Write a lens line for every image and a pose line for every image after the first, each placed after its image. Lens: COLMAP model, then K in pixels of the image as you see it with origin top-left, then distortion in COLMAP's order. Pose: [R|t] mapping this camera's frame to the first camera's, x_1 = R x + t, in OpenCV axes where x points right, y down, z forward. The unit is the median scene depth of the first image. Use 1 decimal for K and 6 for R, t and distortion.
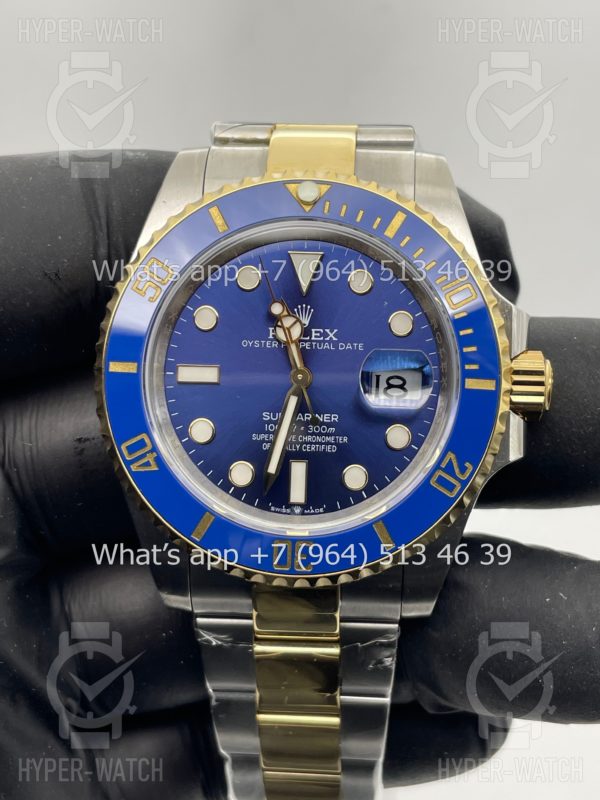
lens RADIAL K [[1245.5, 0, 300.0], [0, 1245.5, 400.0], [0, 0, 1]] dist [0.186001, -0.031901]
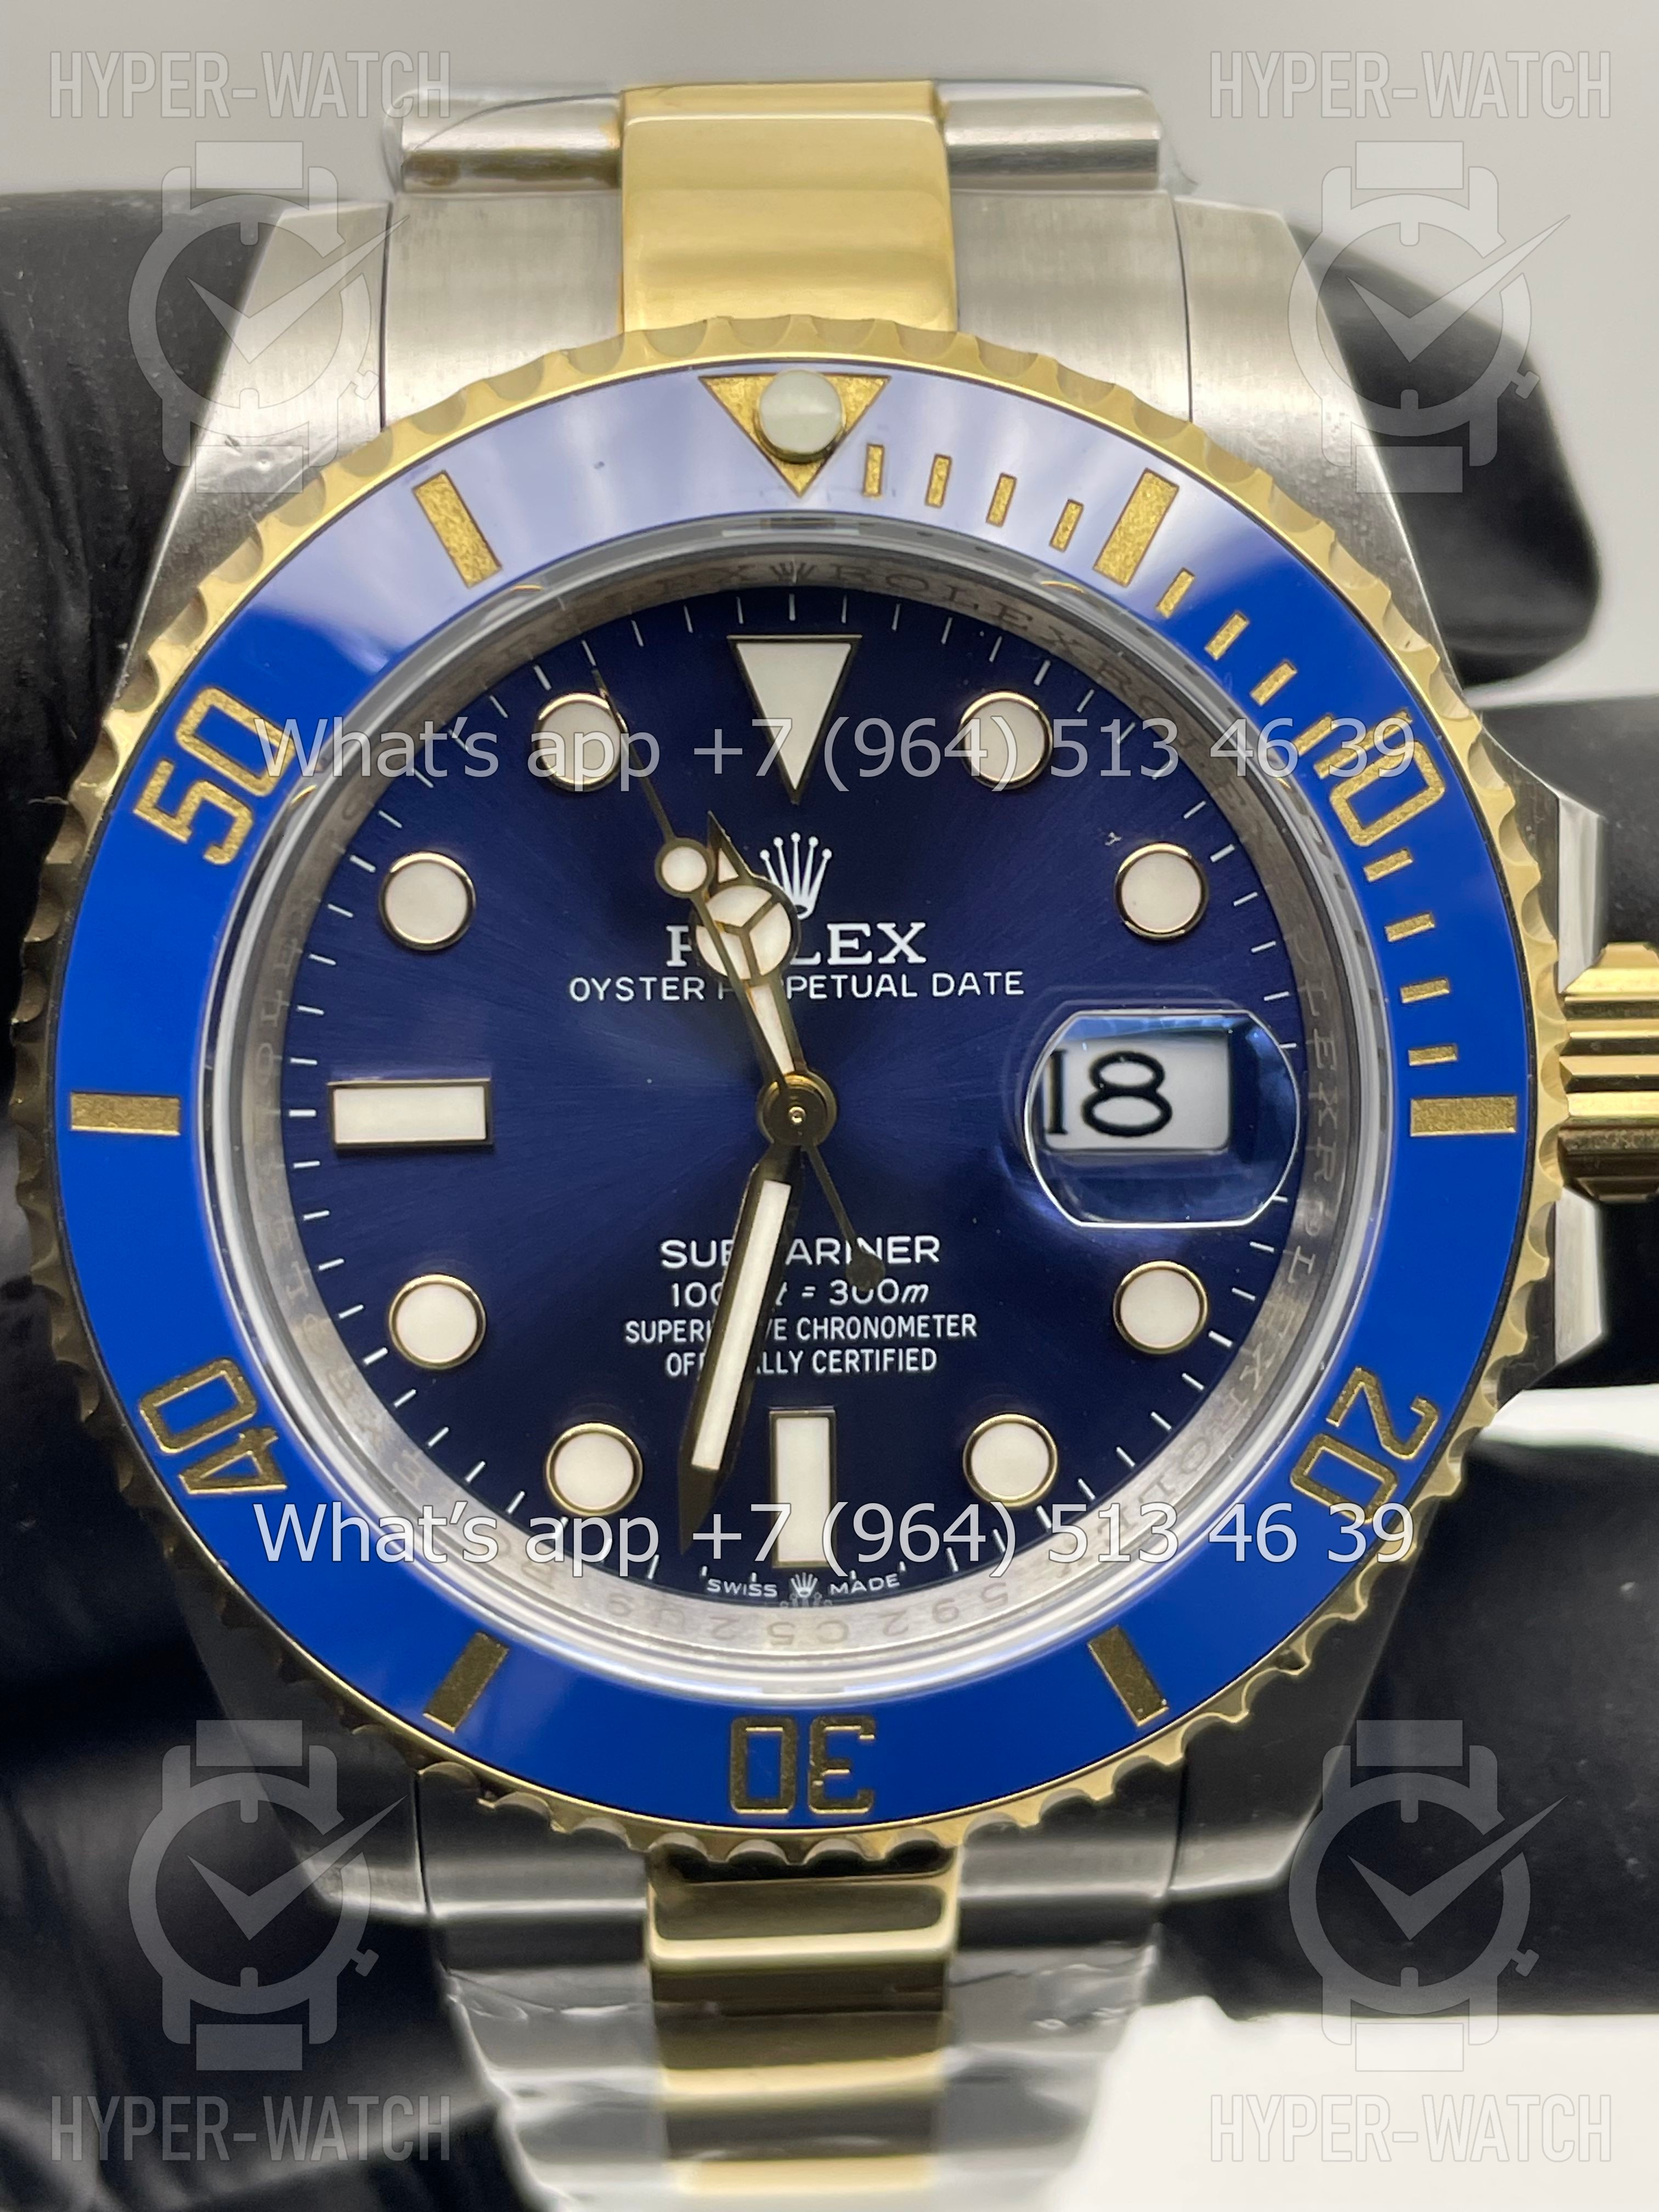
lens RADIAL K [[3443.8, 0, 829.5], [0, 3443.8, 1106.0], [0, 0, 1]] dist [0.186001, -0.031901]
pose [[0.995413, -0.052387, 0.080057, -0.051756], [0.038552, 0.985455, 0.165507, -0.141593], [-0.087563, -0.161661, 0.982954, 0.267662]]
